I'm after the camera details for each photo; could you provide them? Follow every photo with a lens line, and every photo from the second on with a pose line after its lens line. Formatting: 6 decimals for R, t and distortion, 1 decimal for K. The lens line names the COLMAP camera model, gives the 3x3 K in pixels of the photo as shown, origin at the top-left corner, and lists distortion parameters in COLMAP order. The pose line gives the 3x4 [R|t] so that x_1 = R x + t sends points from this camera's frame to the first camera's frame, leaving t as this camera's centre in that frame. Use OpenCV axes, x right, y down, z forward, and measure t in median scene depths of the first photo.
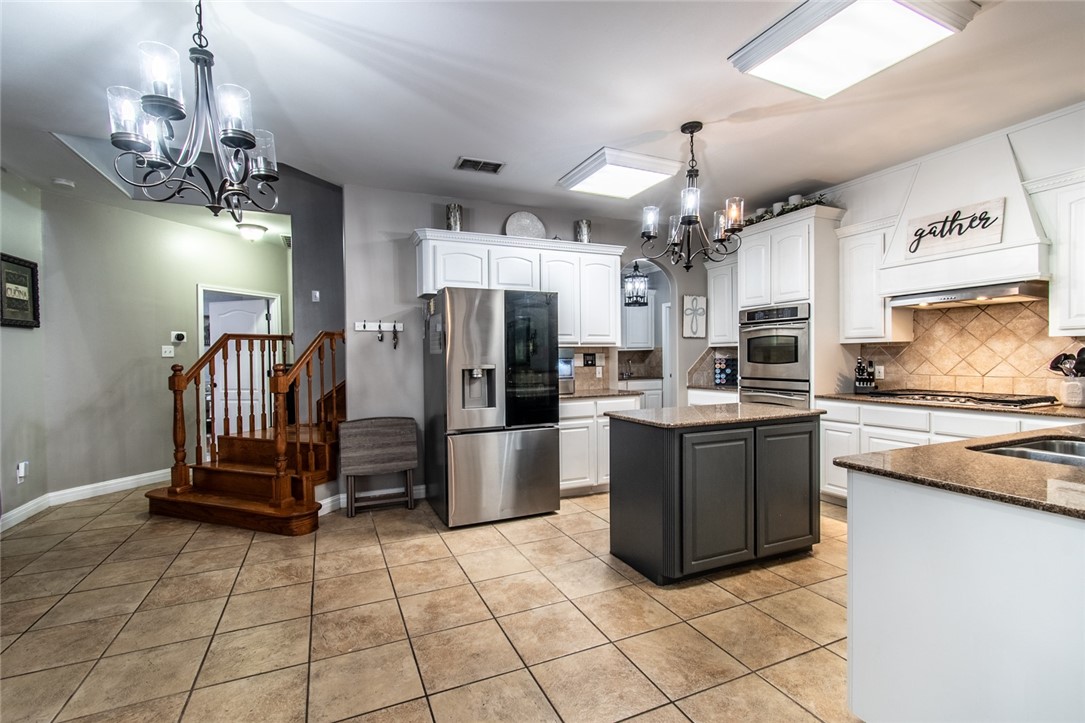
lens RADIAL K [[482.2, 0, 540.3], [0, 482.2, 360.2], [0, 0, 1]] dist [-0.001747, 0.000146]
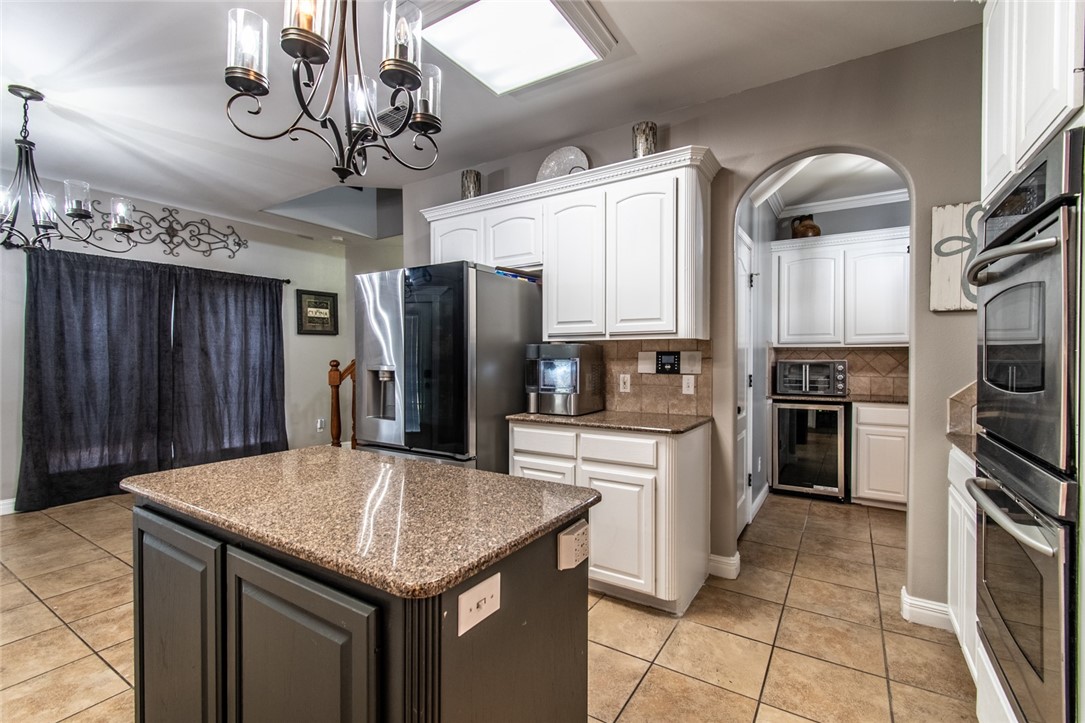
lens RADIAL K [[482.2, 0, 541.0], [0, 482.2, 363.2], [0, 0, 1]] dist [-0.001747, 0.000146]
pose [[0.551647, 0.021141, -0.833810, 0.539905], [-0.010411, 0.999775, 0.018462, -0.009756], [0.834013, -0.001504, 0.551743, 0.596851]]
